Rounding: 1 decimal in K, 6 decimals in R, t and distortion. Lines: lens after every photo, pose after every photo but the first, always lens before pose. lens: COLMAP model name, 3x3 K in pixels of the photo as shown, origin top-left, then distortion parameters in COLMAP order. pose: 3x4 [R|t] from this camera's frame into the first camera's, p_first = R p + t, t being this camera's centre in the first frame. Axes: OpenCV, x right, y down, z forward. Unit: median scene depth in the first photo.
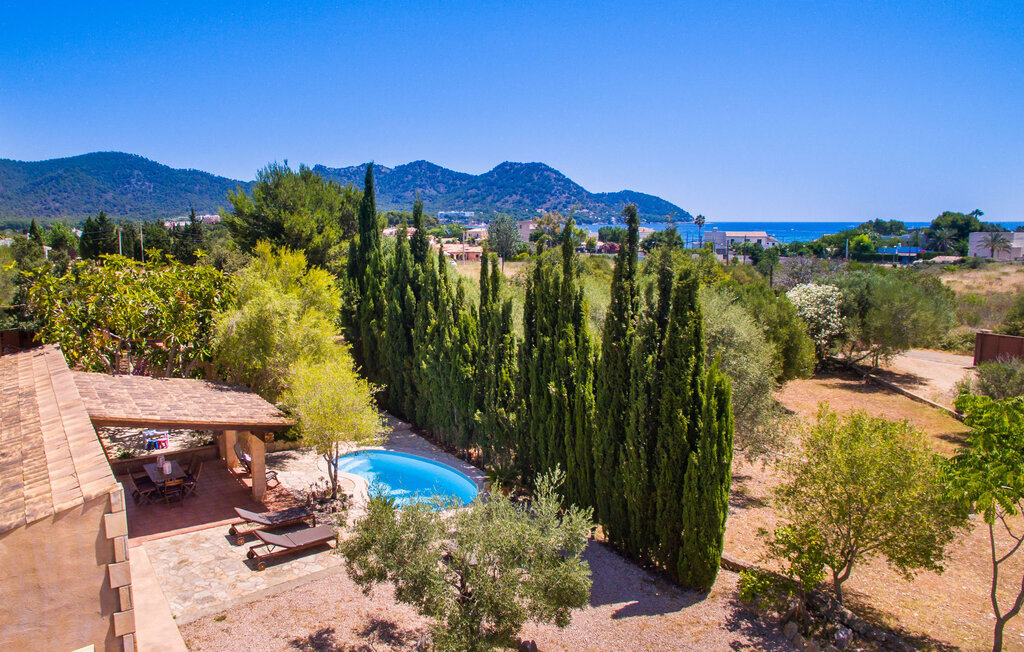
lens RADIAL K [[708.1, 0, 429.6], [0, 708.1, 325.5], [0, 0, 1]] dist [-0.106997, 0.057007]
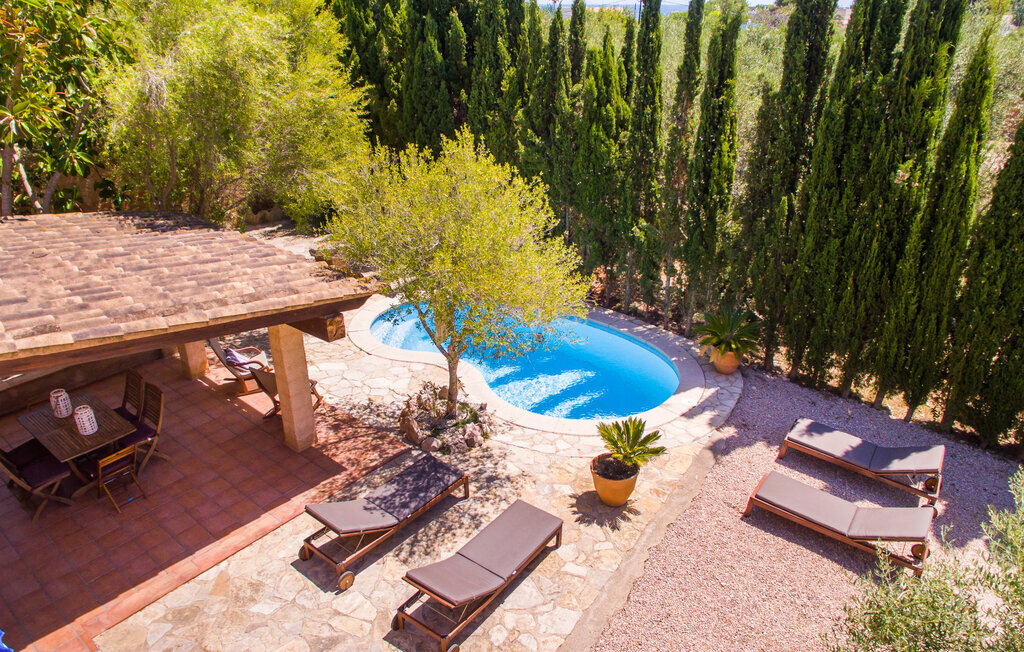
lens RADIAL K [[694.4, 0, 508.4], [0, 694.4, 334.4], [0, 0, 1]] dist [-0.099514, 0.001075]
pose [[0.945209, -0.139231, 0.295288, -0.217842], [0.043179, 0.949868, 0.309655, 0.027859], [-0.323598, -0.279939, 0.903836, 0.489579]]
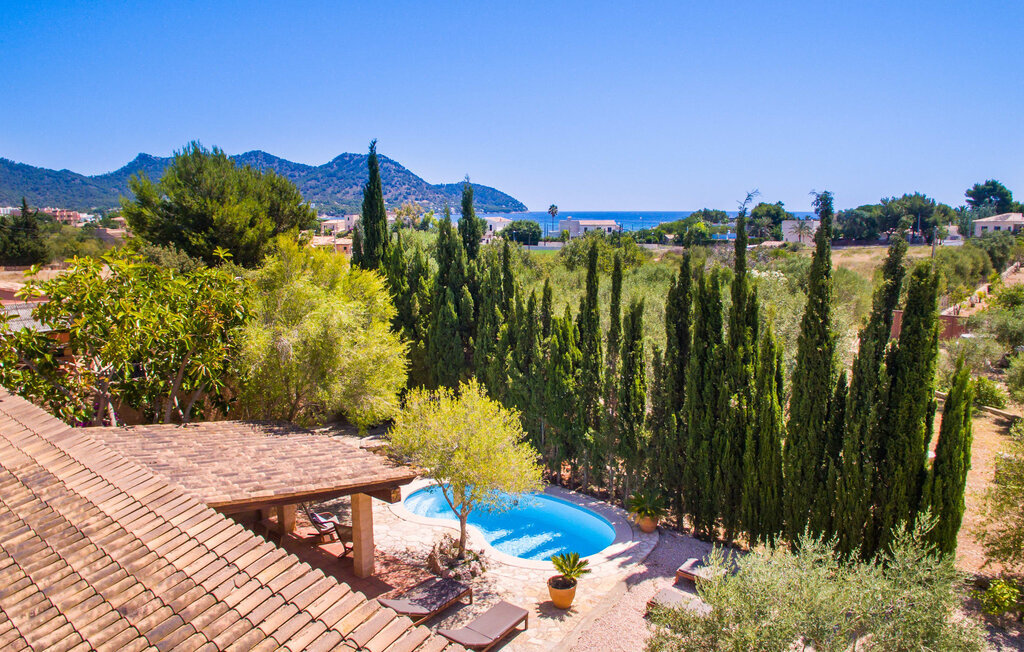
lens RADIAL K [[694.4, 0, 508.4], [0, 694.4, 334.4], [0, 0, 1]] dist [-0.099514, 0.001075]
pose [[0.947109, -0.052973, 0.316508, -0.290338], [0.043932, 0.998399, 0.035641, -0.030402], [-0.317890, -0.019851, 0.947920, 0.225203]]
